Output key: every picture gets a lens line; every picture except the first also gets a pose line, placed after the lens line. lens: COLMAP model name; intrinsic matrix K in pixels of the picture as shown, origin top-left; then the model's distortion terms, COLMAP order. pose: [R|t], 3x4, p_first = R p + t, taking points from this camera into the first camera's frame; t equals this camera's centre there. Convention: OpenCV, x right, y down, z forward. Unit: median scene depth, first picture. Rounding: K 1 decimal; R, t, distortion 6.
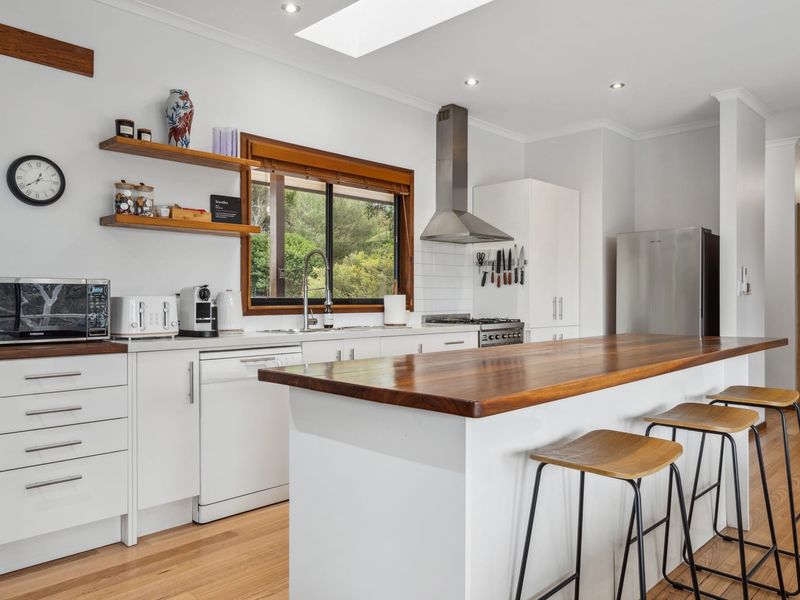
lens RADIAL K [[598.3, 0, 400.0], [0, 598.3, 300.0], [0, 0, 1]] dist [0.003980, 0.002282]
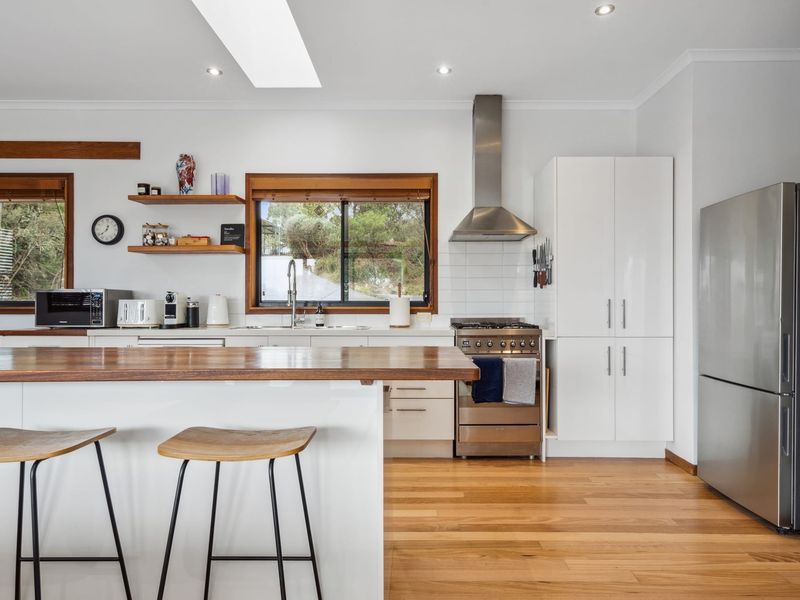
lens RADIAL K [[500.0, 0, 400.0], [0, 500.0, 300.0], [0, 0, 1]] dist [0.001905, 0.000186]
pose [[0.701694, -0.000035, -0.712478, 0.765015], [-0.001628, 0.999997, -0.001653, -0.003590], [0.712476, 0.002320, 0.701692, 0.488681]]
